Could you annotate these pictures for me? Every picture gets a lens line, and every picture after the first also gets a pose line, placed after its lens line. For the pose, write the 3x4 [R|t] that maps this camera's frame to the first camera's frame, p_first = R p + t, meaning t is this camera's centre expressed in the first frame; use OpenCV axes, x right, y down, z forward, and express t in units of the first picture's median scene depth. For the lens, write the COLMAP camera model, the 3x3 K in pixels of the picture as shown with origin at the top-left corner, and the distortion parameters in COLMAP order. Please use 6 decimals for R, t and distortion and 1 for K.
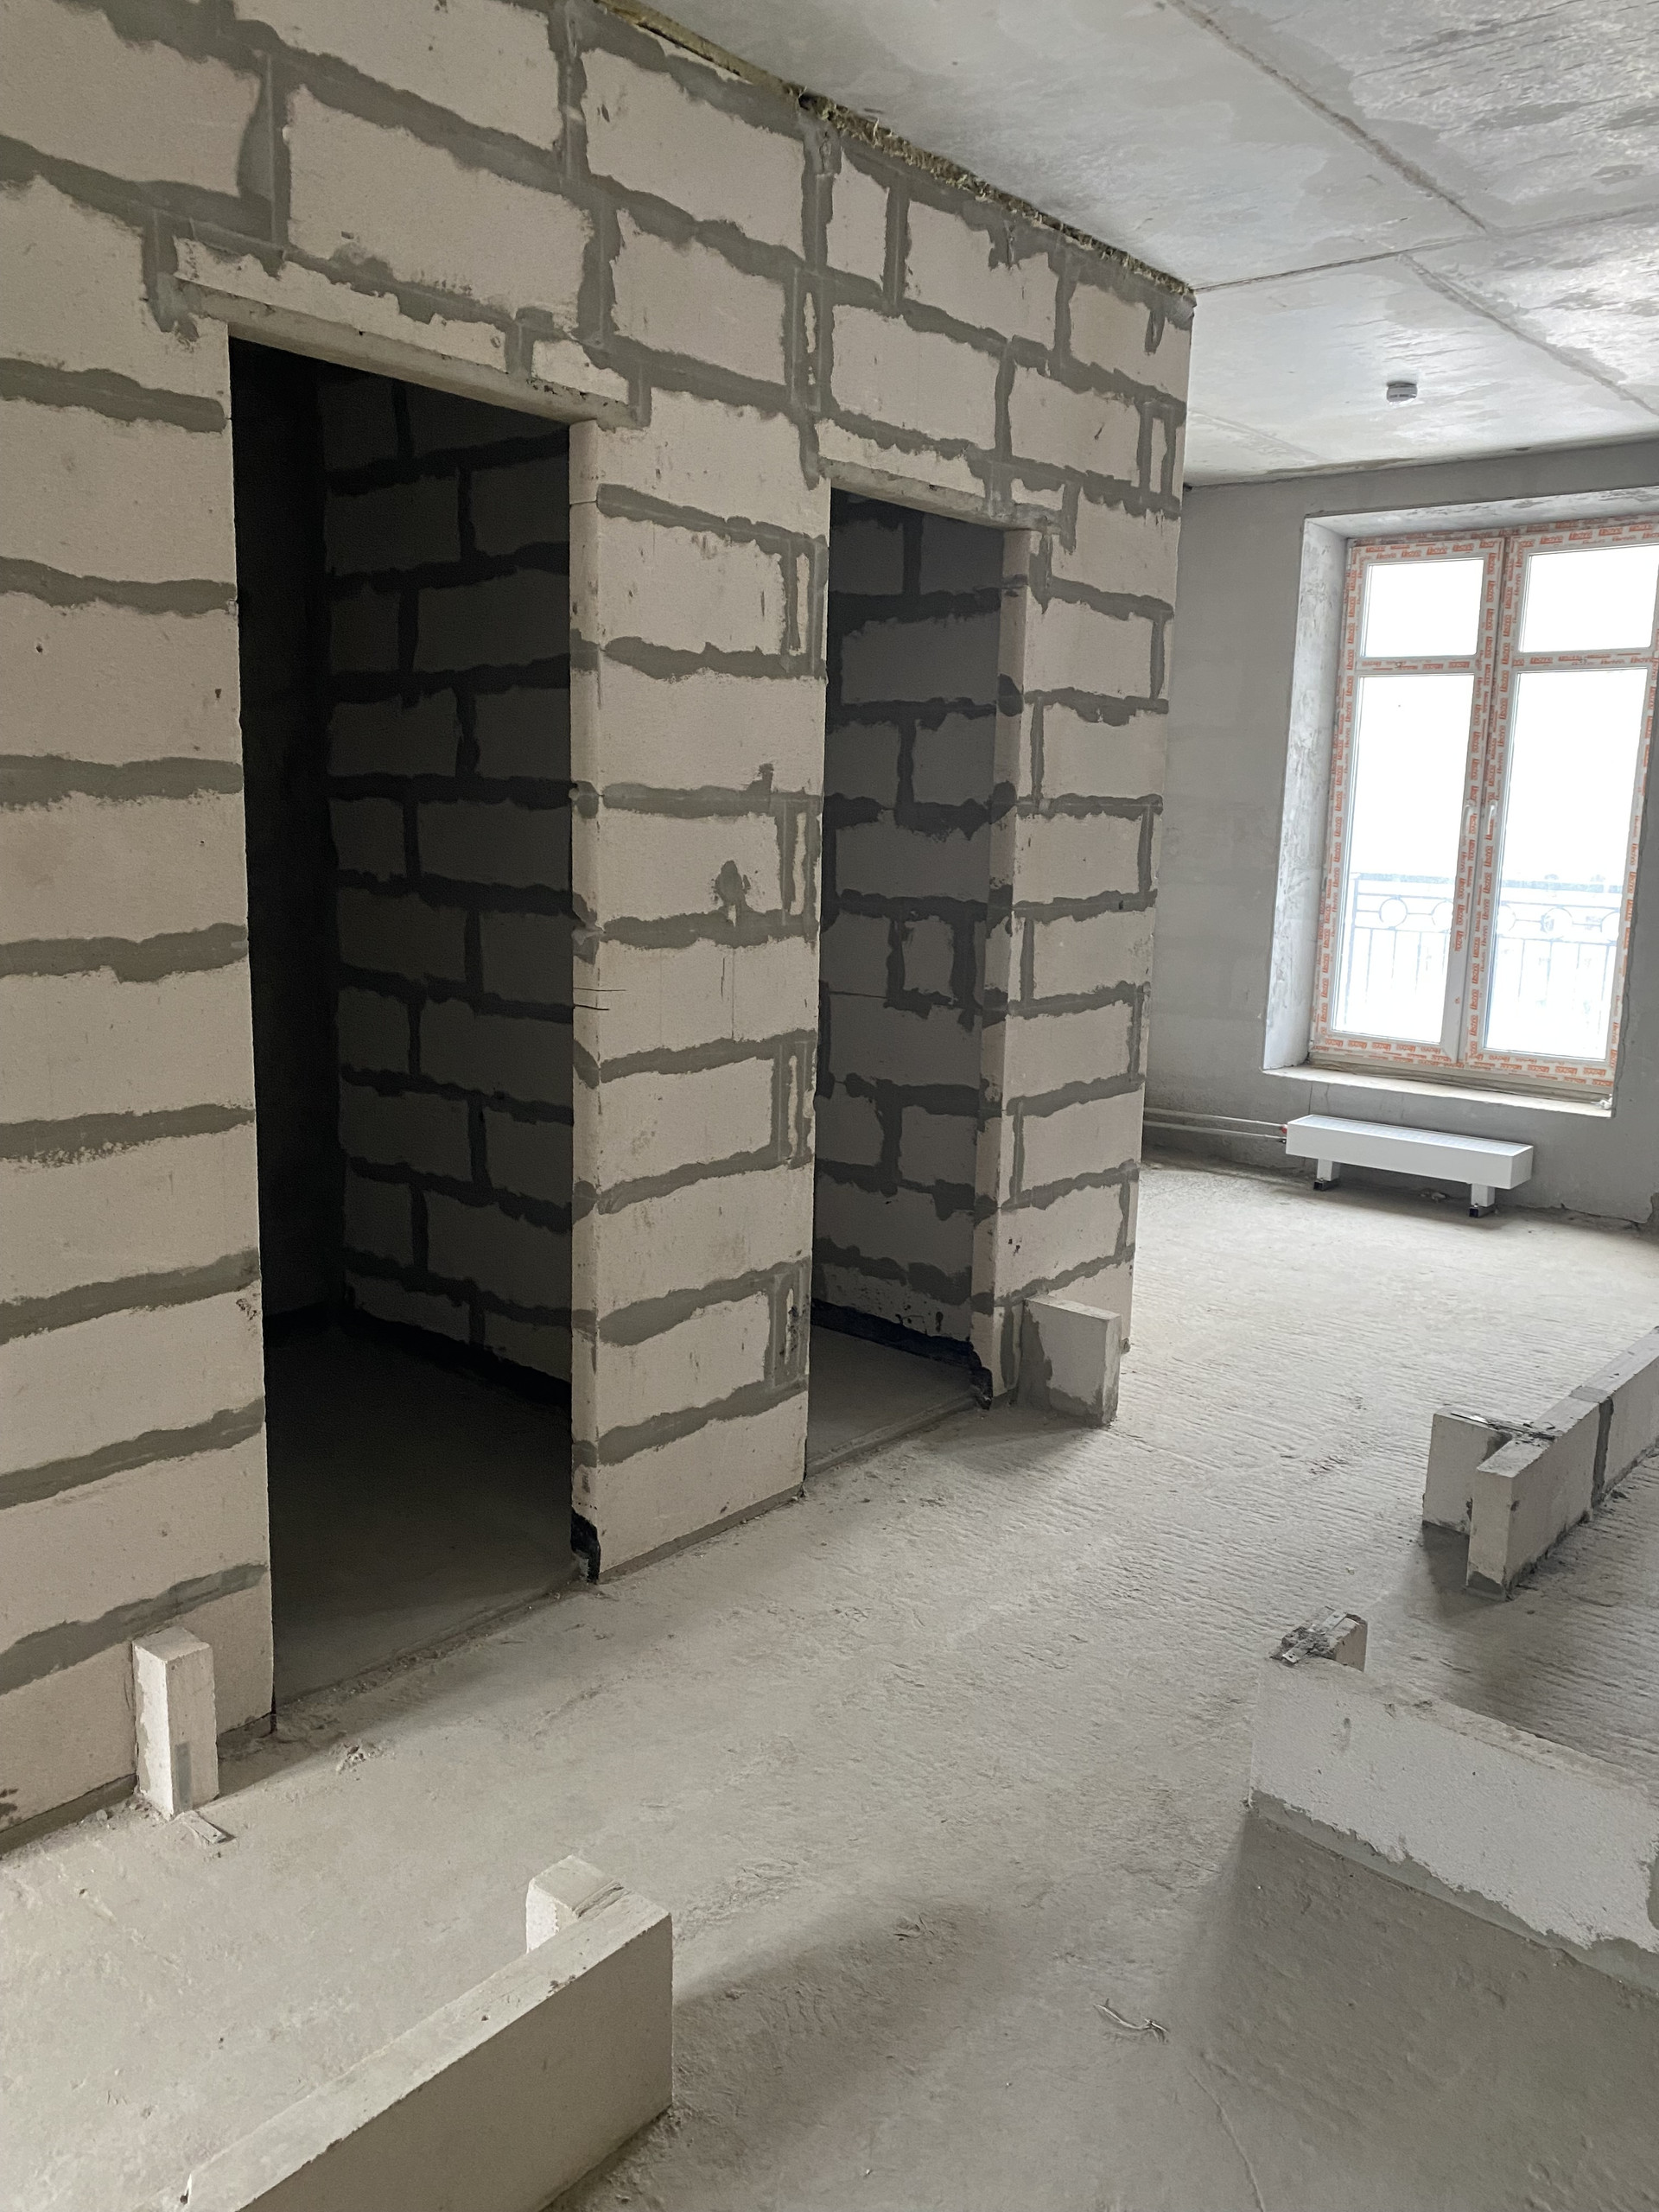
lens RADIAL K [[1679.3, 0, 832.6], [0, 1679.3, 1102.2], [0, 0, 1]] dist [0.021054, -0.027931]
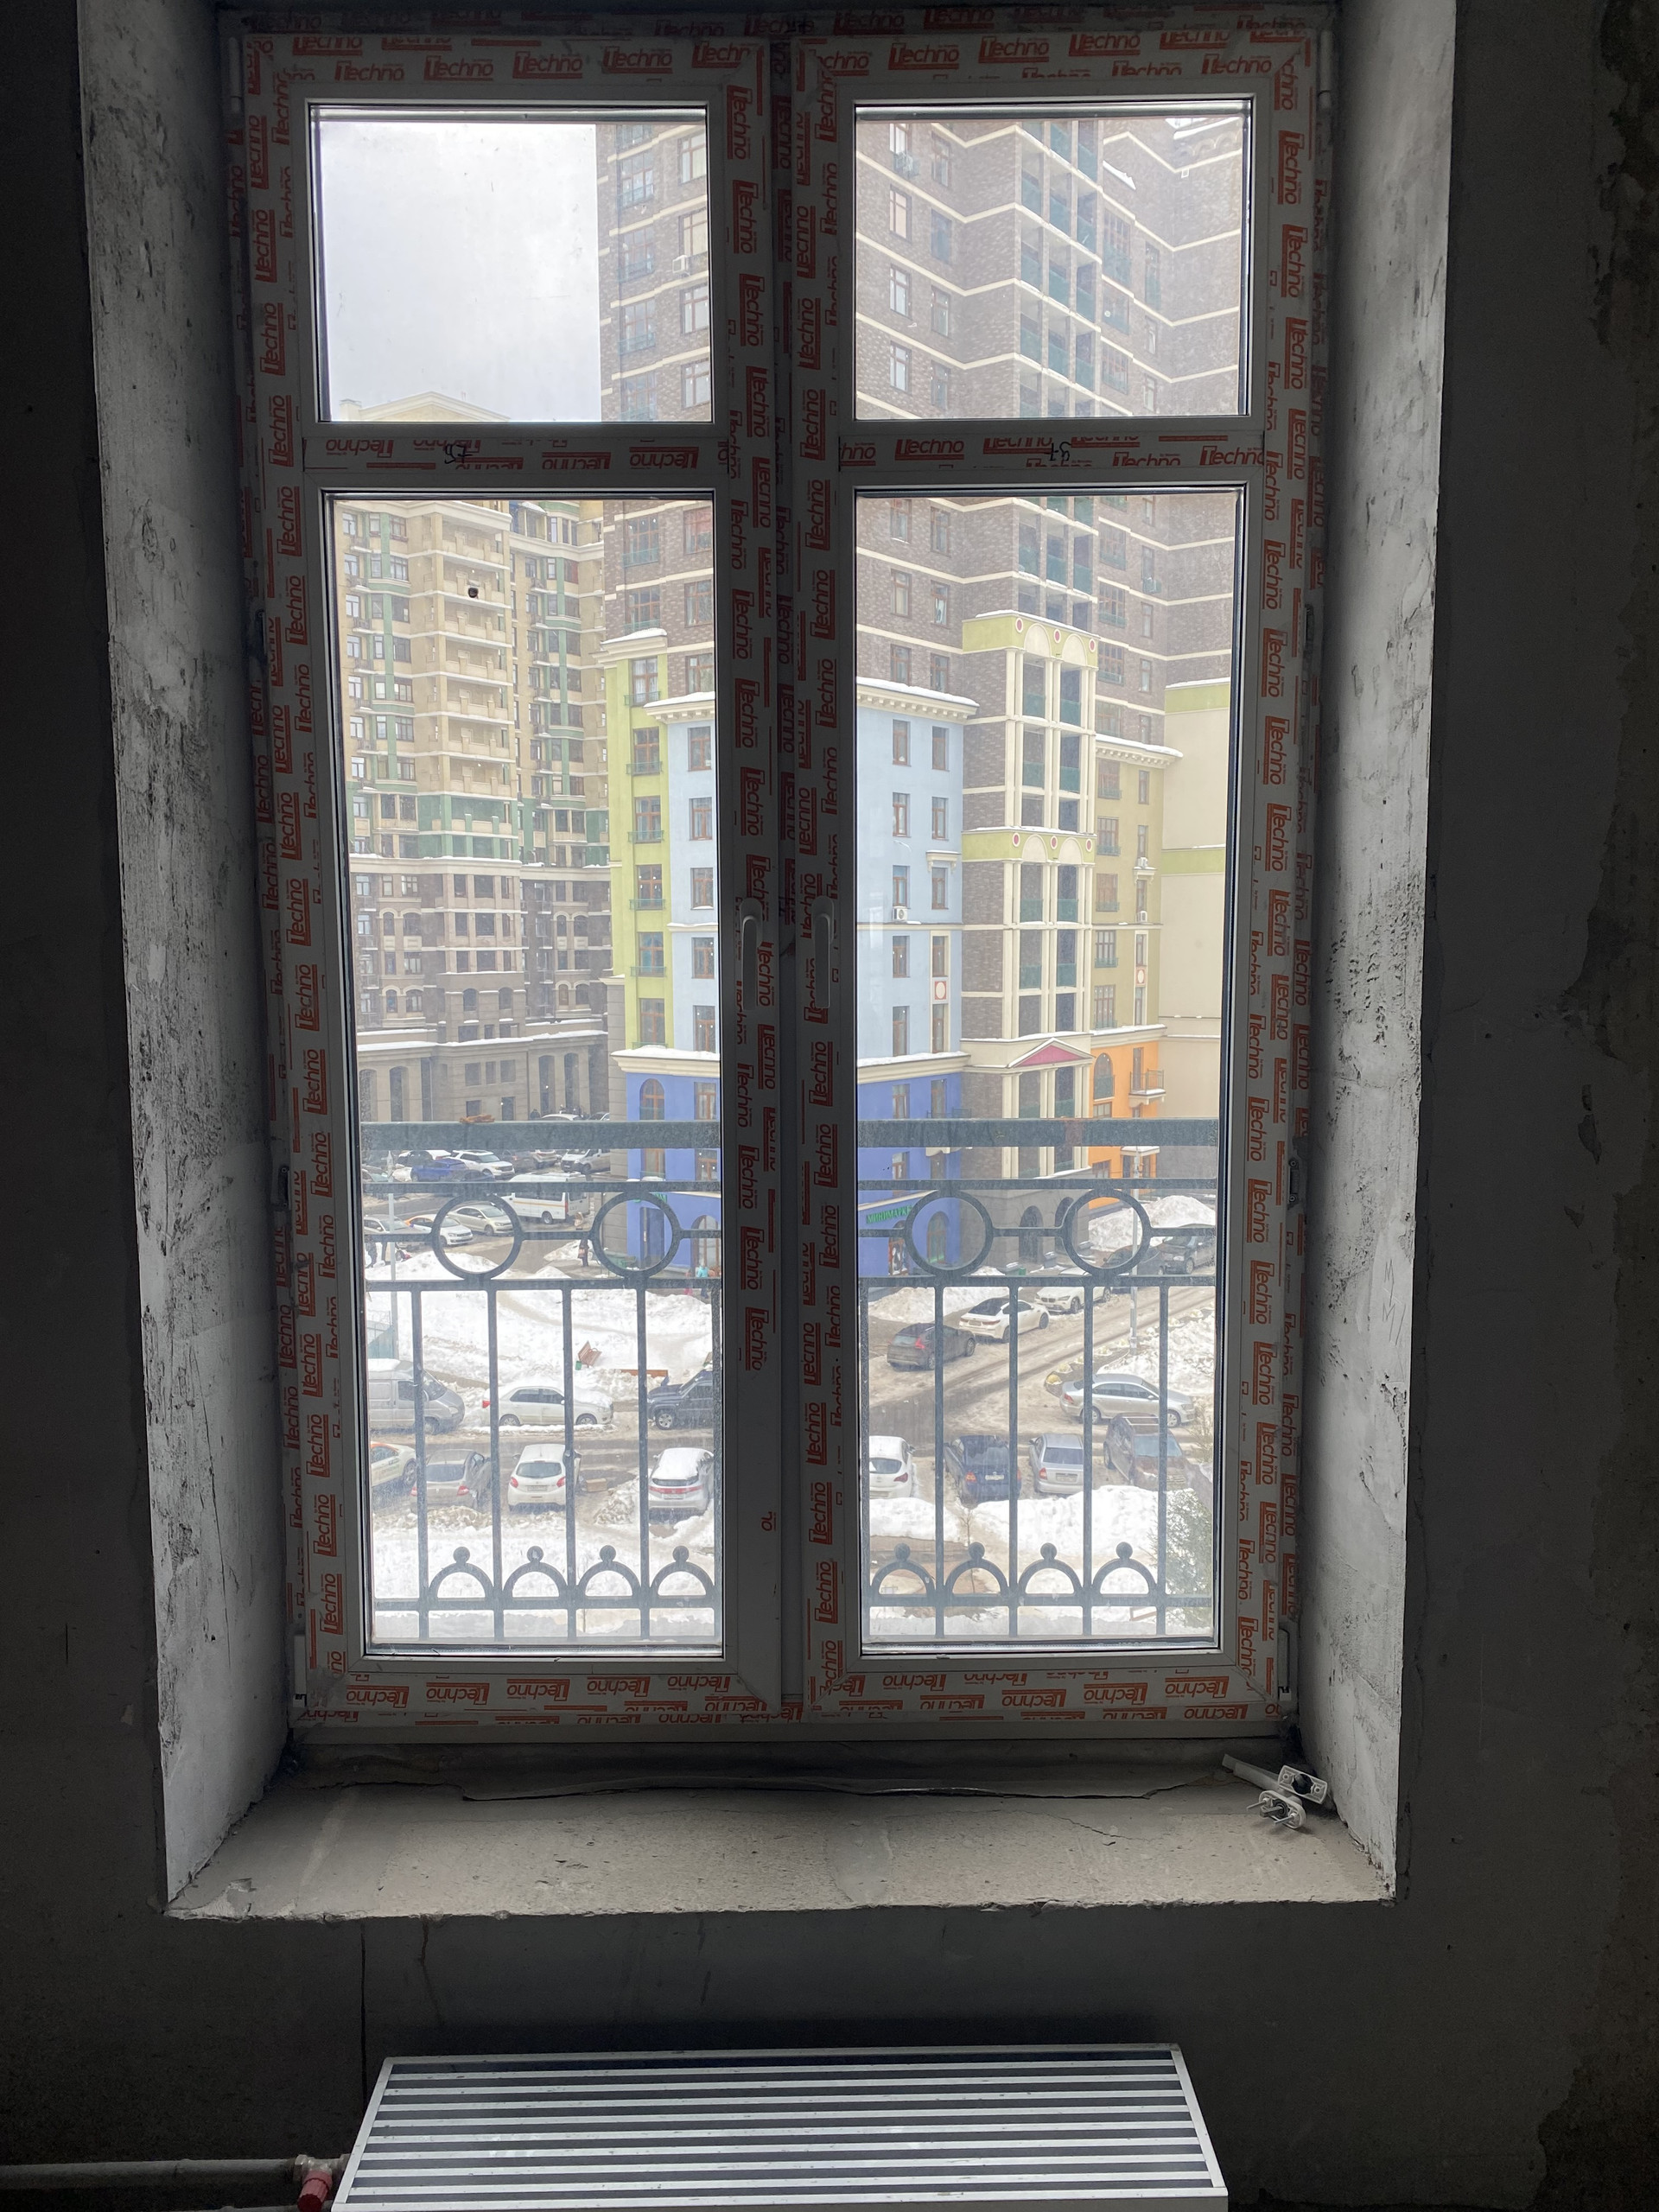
lens RADIAL K [[1679.3, 0, 812.3], [0, 1679.3, 1119.4], [0, 0, 1]] dist [0.021054, -0.027931]
pose [[0.746627, -0.101254, 0.657492, 0.094682], [0.141831, 0.989853, -0.008621, -0.071029], [-0.649948, 0.099690, 0.753412, 0.402435]]
